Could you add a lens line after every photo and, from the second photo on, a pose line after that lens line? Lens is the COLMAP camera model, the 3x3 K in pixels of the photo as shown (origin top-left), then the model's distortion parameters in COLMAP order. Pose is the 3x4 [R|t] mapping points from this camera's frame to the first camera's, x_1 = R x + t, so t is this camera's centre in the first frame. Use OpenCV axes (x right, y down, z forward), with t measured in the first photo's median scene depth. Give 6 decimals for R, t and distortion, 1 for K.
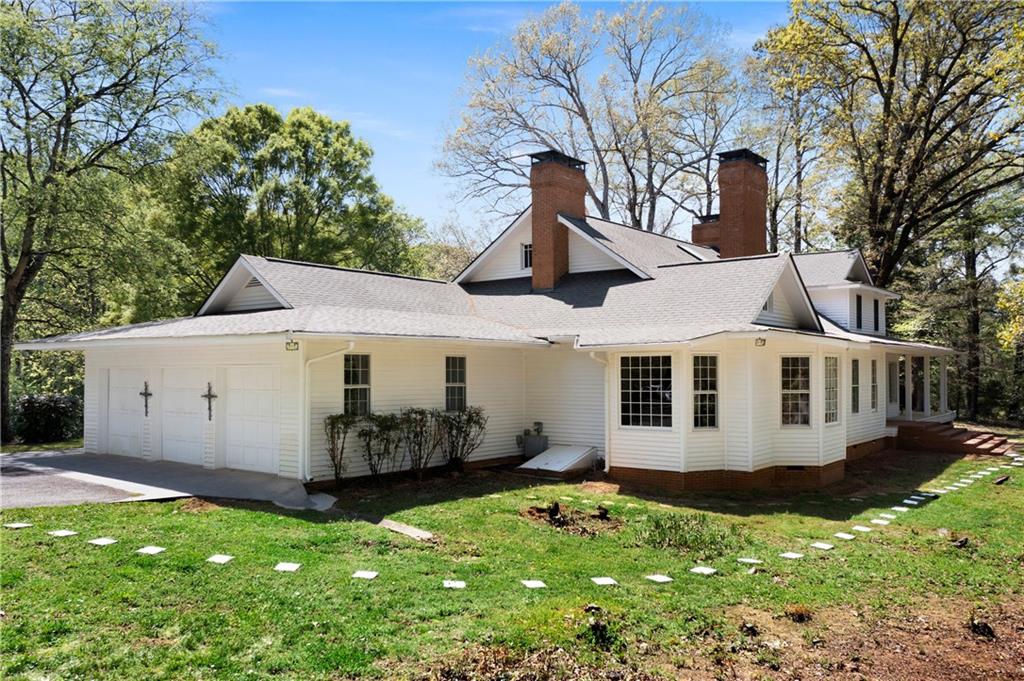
lens RADIAL K [[826.7, 0, 513.7], [0, 826.7, 341.0], [0, 0, 1]] dist [-0.012975, -0.002263]
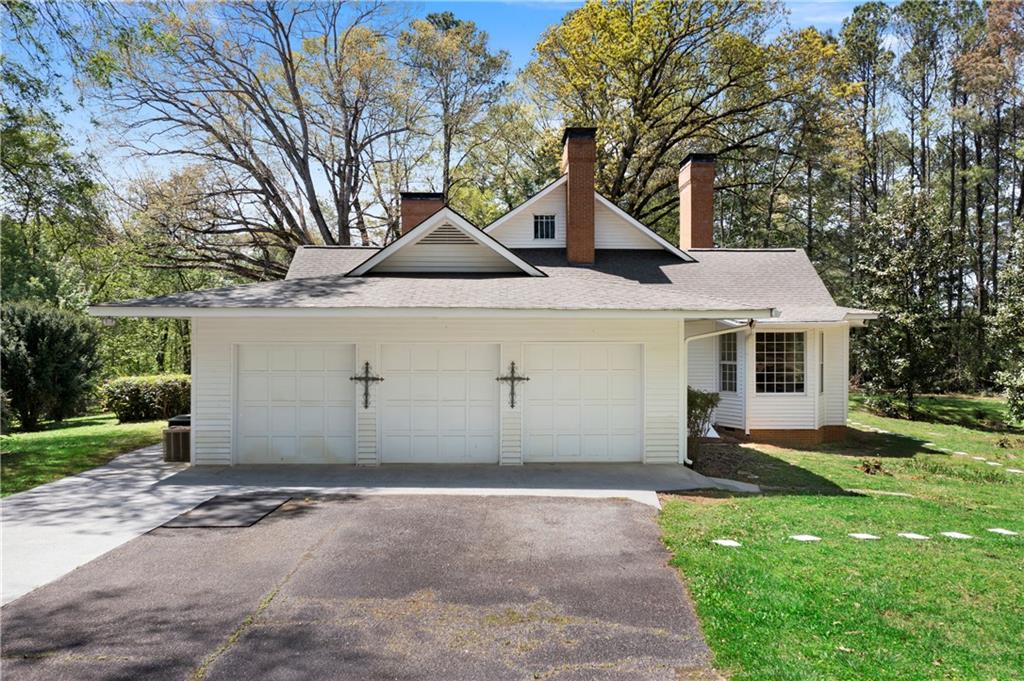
lens RADIAL K [[826.7, 0, 512.3], [0, 826.7, 344.3], [0, 0, 1]] dist [-0.012975, -0.002263]
pose [[0.775688, -0.005132, 0.631096, -0.854953], [-0.025948, 0.998862, 0.040016, -0.001461], [-0.630583, -0.047416, 0.774672, 0.336510]]
